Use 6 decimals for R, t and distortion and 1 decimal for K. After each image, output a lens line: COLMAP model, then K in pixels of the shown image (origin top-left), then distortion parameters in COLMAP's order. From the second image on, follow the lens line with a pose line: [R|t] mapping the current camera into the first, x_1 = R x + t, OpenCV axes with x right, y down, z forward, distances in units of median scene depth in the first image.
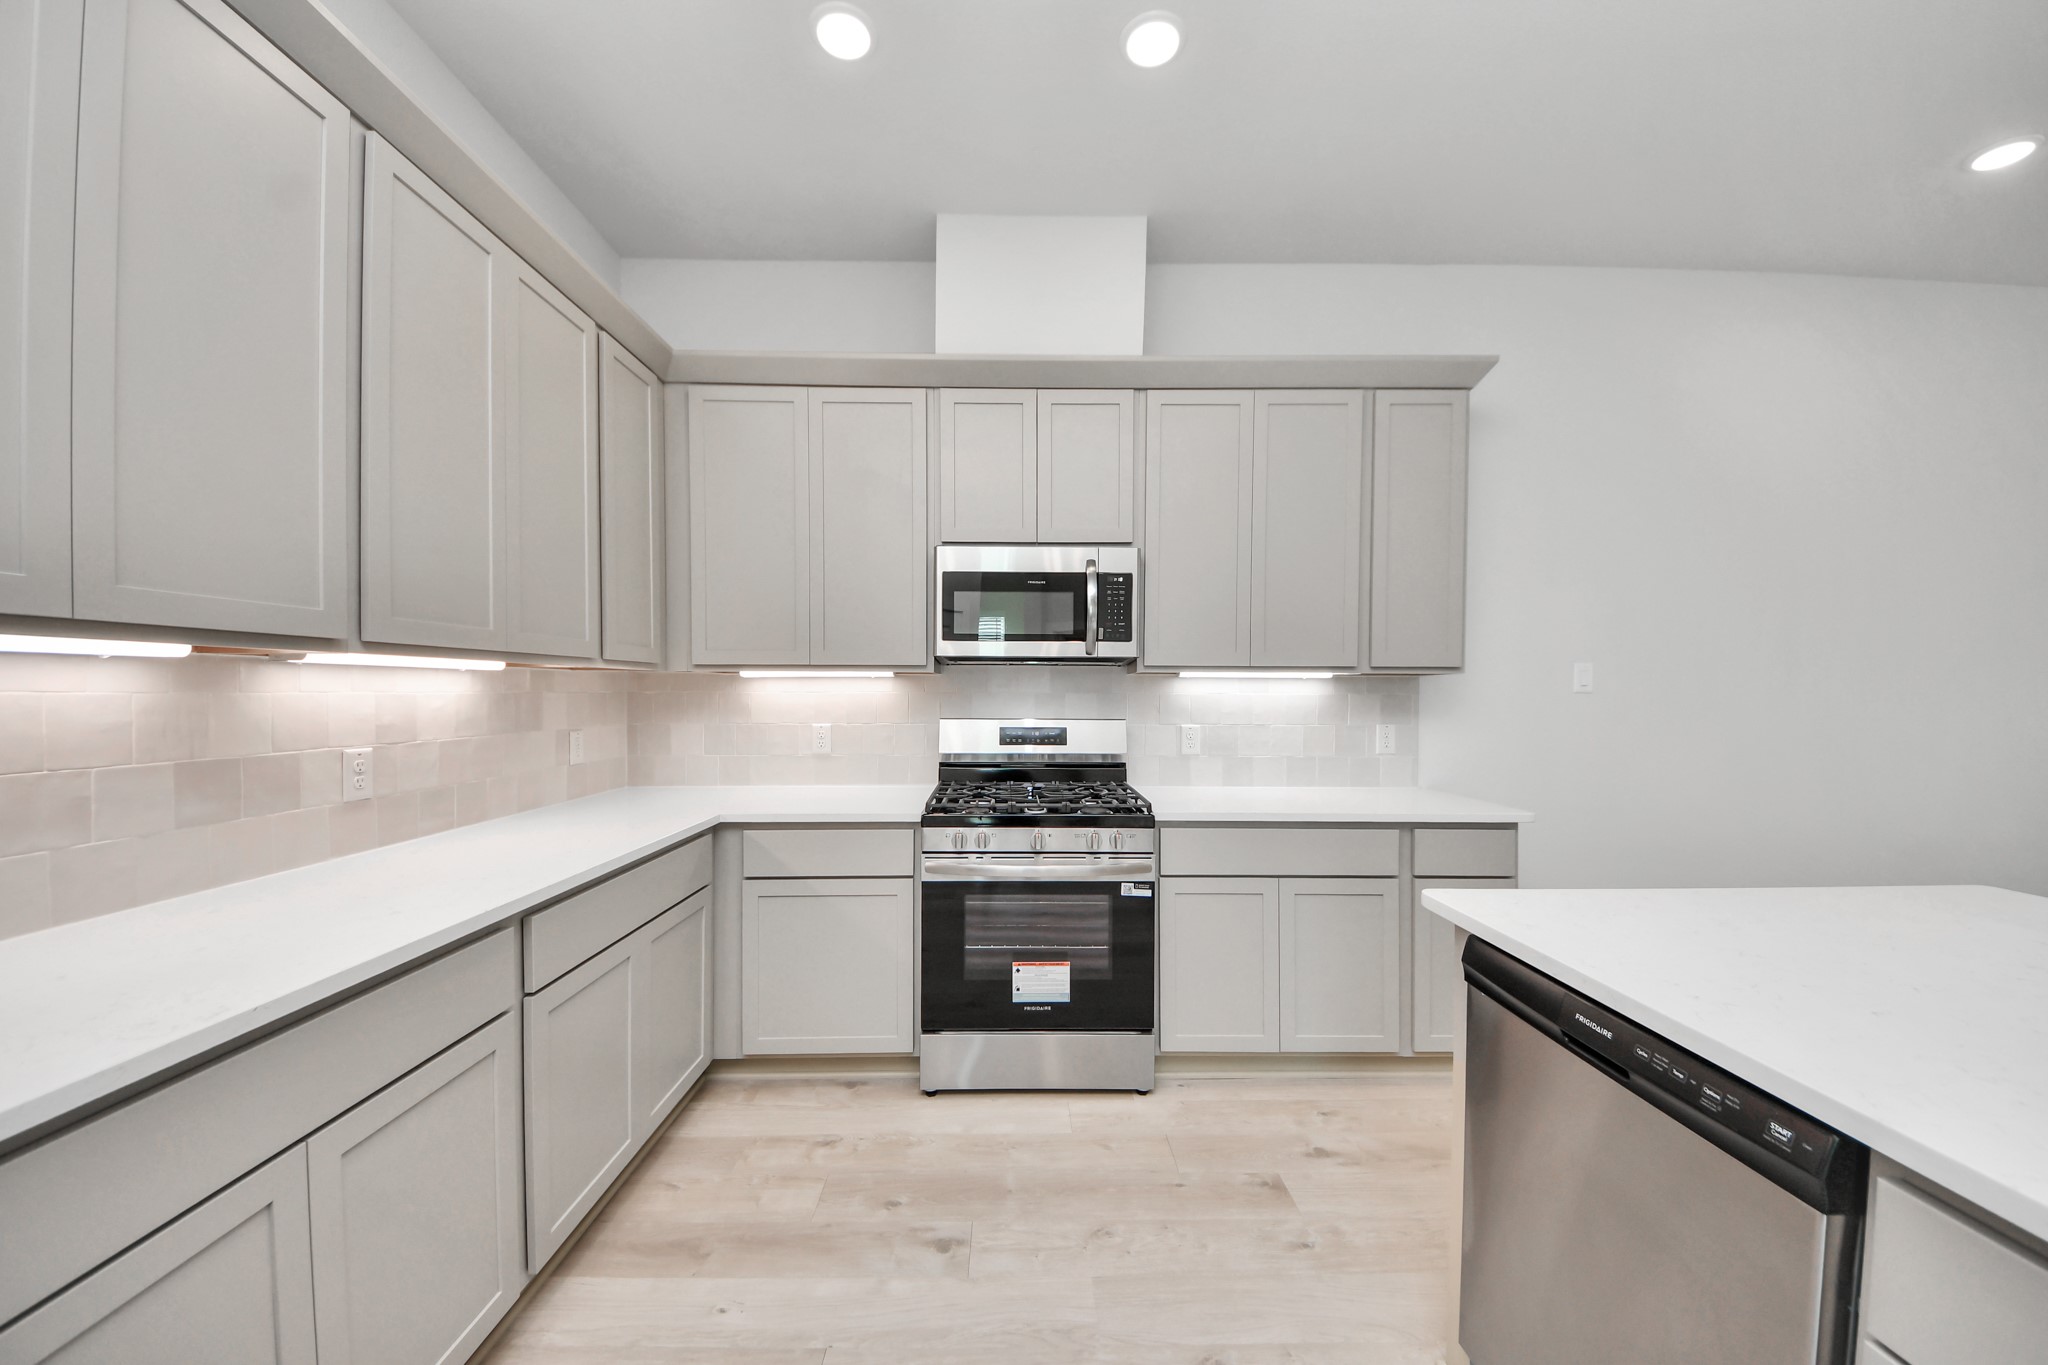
lens RADIAL K [[739.1, 0, 1040.0], [0, 739.1, 704.5], [0, 0, 1]] dist [0.002774, -0.003681]
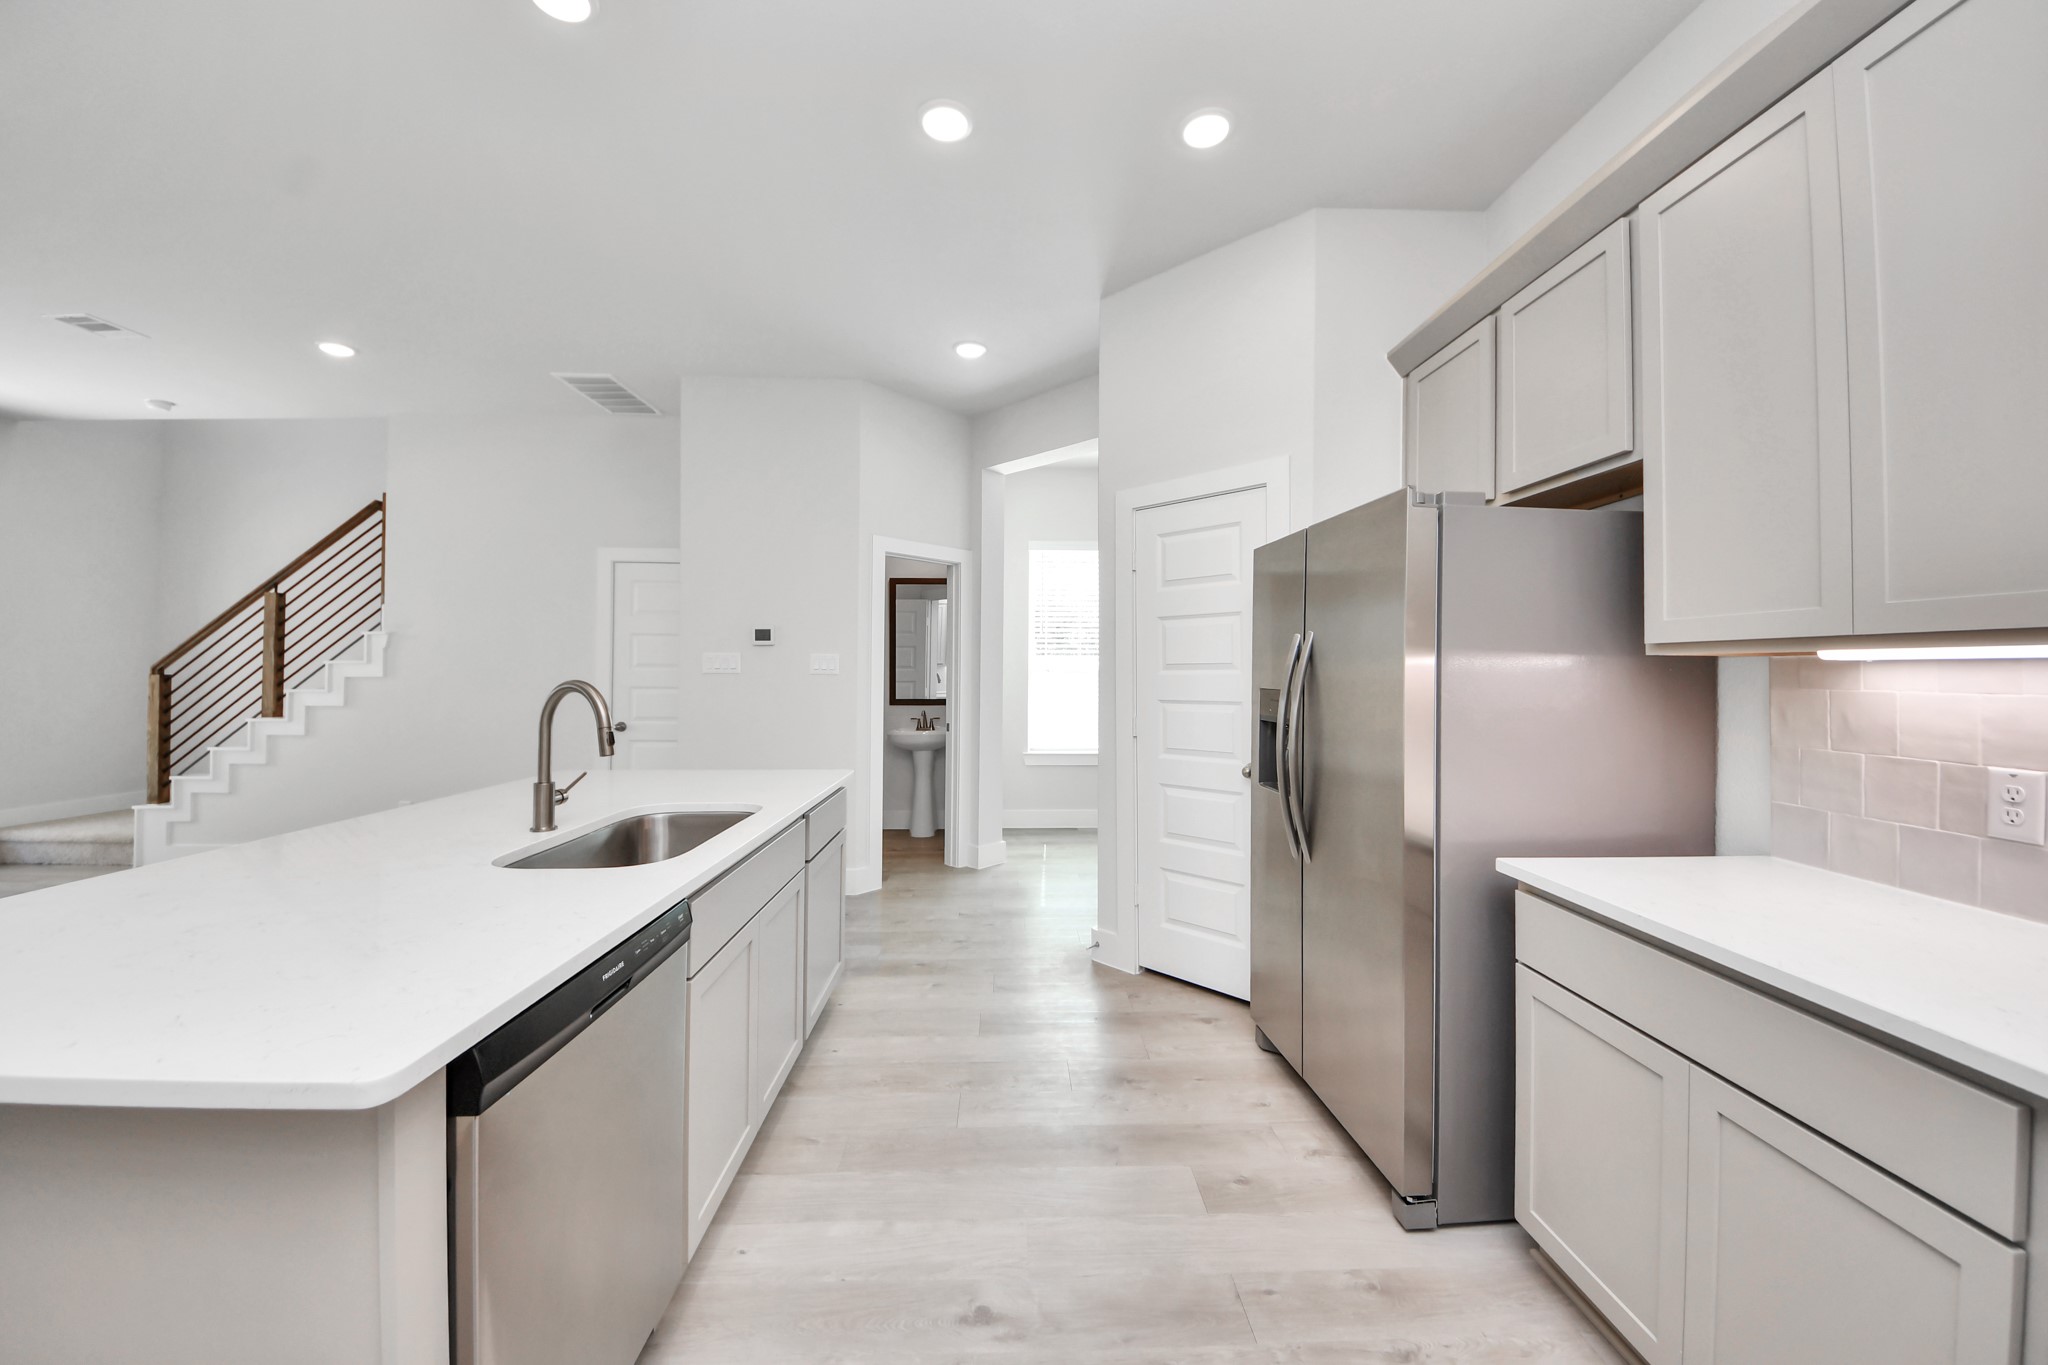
lens RADIAL K [[739.1, 0, 1035.7], [0, 739.1, 666.2], [0, 0, 1]] dist [0.002774, -0.003681]
pose [[-0.999520, -0.010904, -0.029014, 0.052824], [-0.011284, 0.999852, 0.012971, -0.025157], [0.028868, 0.013293, -0.999495, 0.885491]]
